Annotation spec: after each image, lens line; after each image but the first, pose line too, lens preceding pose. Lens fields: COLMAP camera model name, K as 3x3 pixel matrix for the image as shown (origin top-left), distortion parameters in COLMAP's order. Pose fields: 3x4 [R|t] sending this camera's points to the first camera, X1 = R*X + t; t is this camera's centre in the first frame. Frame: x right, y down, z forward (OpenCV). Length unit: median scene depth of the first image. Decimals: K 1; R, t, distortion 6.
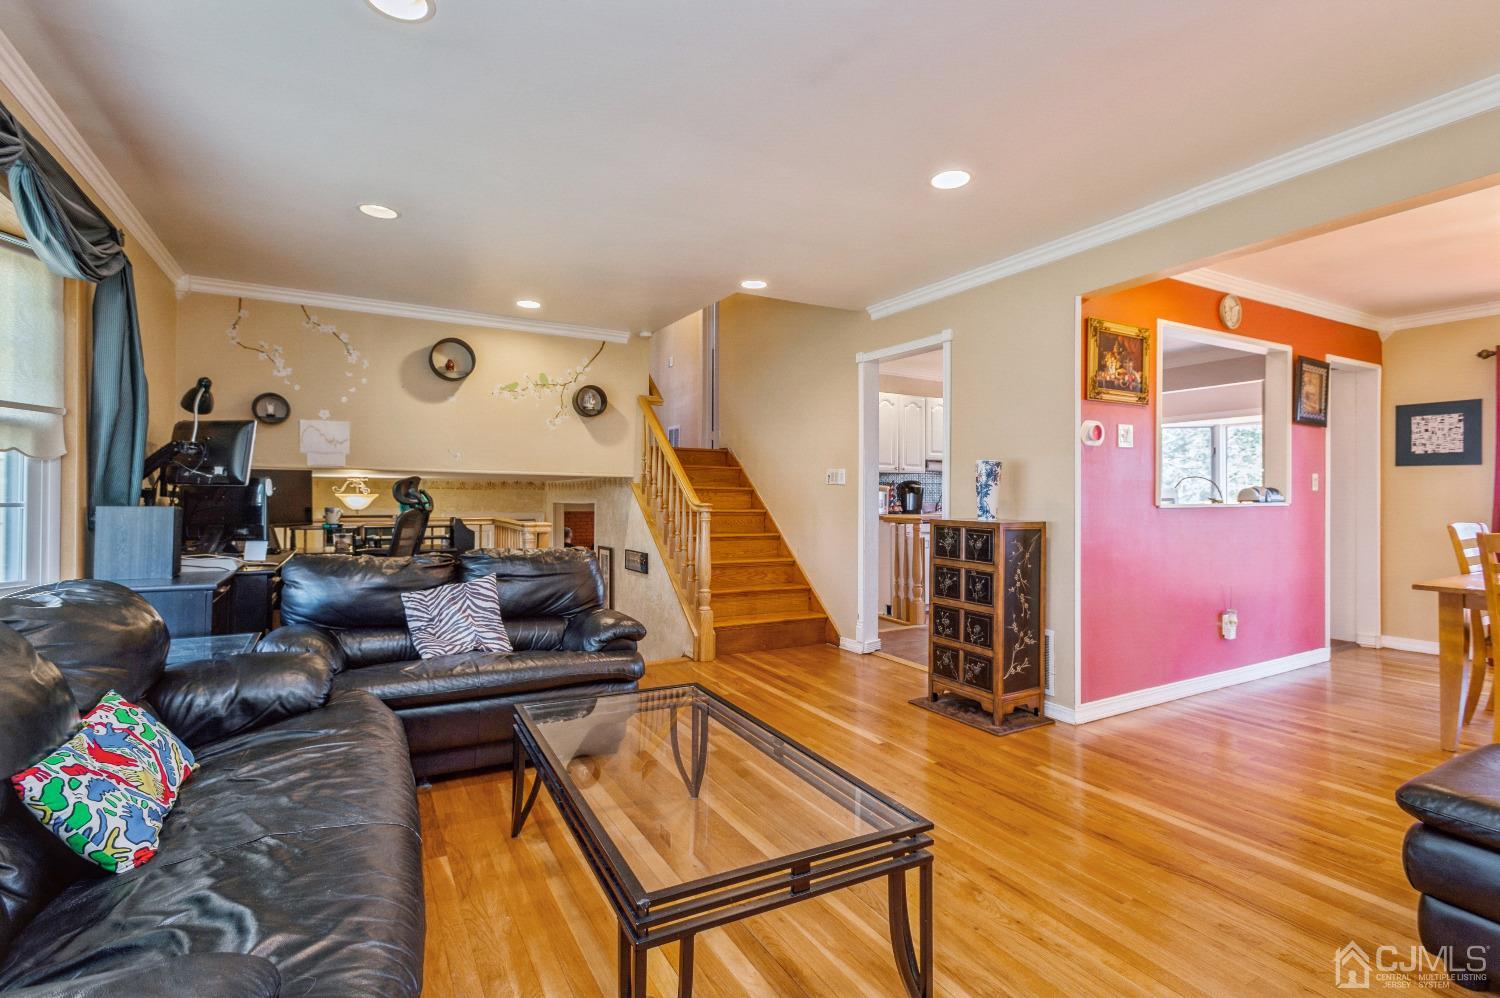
lens RADIAL K [[690.7, 0, 756.0], [0, 690.7, 488.1], [0, 0, 1]] dist [0.018489, -0.004928]
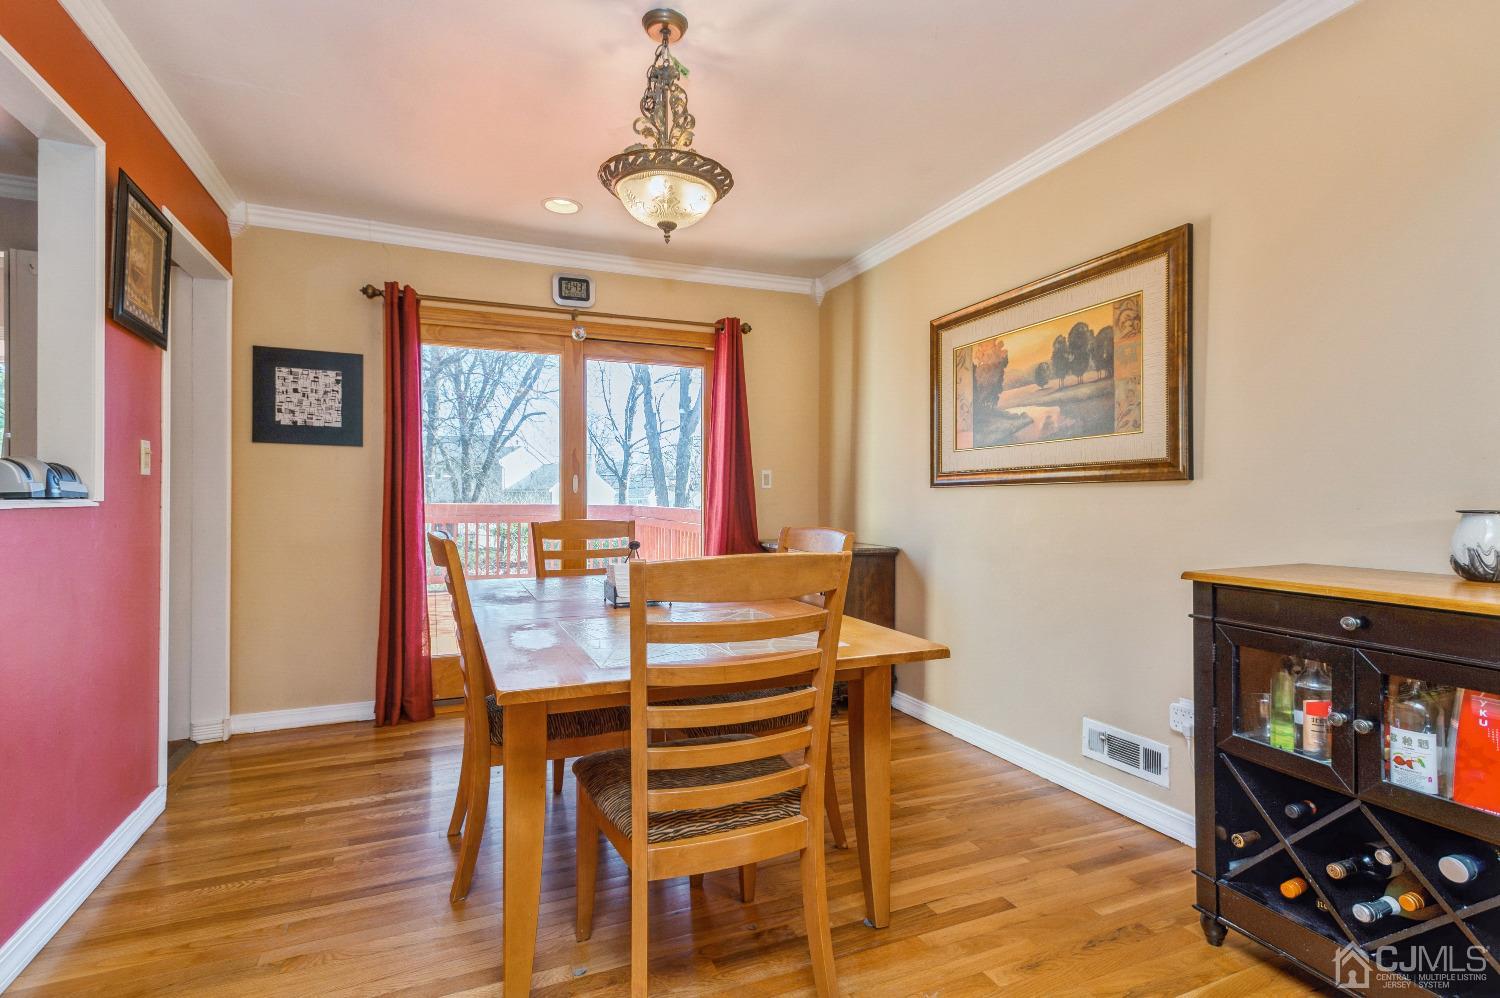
lens RADIAL K [[690.7, 0, 700.5], [0, 690.7, 506.2], [0, 0, 1]] dist [0.018489, -0.004928]
pose [[0.140037, -0.011019, 0.990085, 0.363474], [-0.015541, 0.999790, 0.013325, 0.012438], [-0.990024, -0.017253, 0.139837, 0.533062]]
